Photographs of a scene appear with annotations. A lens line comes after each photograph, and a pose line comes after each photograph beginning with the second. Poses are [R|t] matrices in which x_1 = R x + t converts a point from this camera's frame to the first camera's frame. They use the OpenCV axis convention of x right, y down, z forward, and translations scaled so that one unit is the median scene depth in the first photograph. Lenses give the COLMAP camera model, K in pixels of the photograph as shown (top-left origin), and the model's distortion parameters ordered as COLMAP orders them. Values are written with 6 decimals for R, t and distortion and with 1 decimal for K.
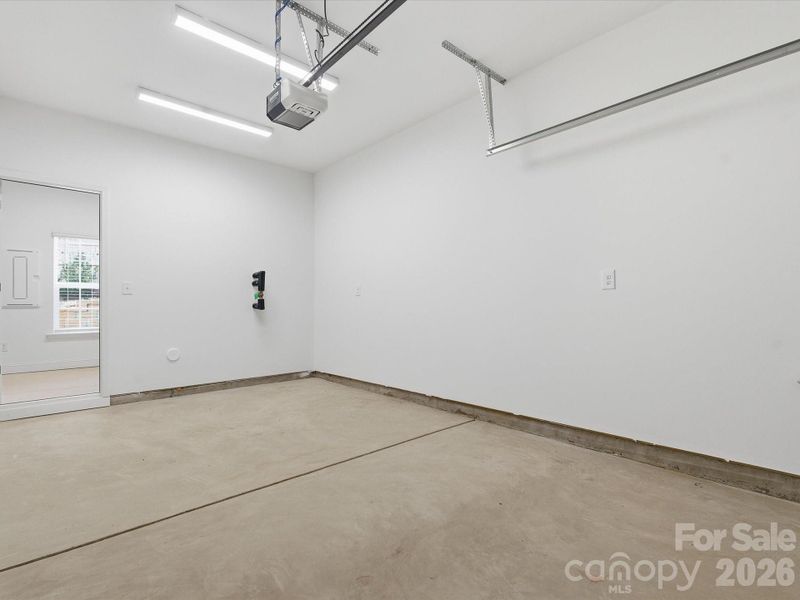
lens RADIAL K [[396.0, 0, 402.9], [0, 396.0, 302.9], [0, 0, 1]] dist [-0.008793, 0.000240]
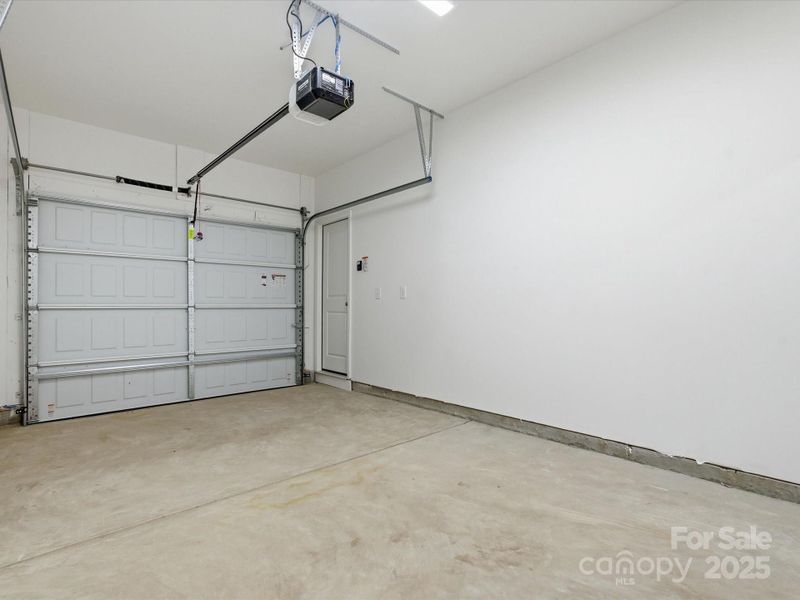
lens RADIAL K [[396.0, 0, 402.9], [0, 396.0, 302.9], [0, 0, 1]] dist [-0.008793, 0.000240]
pose [[-0.999900, 0.010780, 0.009205, -0.497203], [0.010566, 0.999680, -0.022998, 0.012918], [-0.009450, -0.022898, -0.999693, 2.027340]]
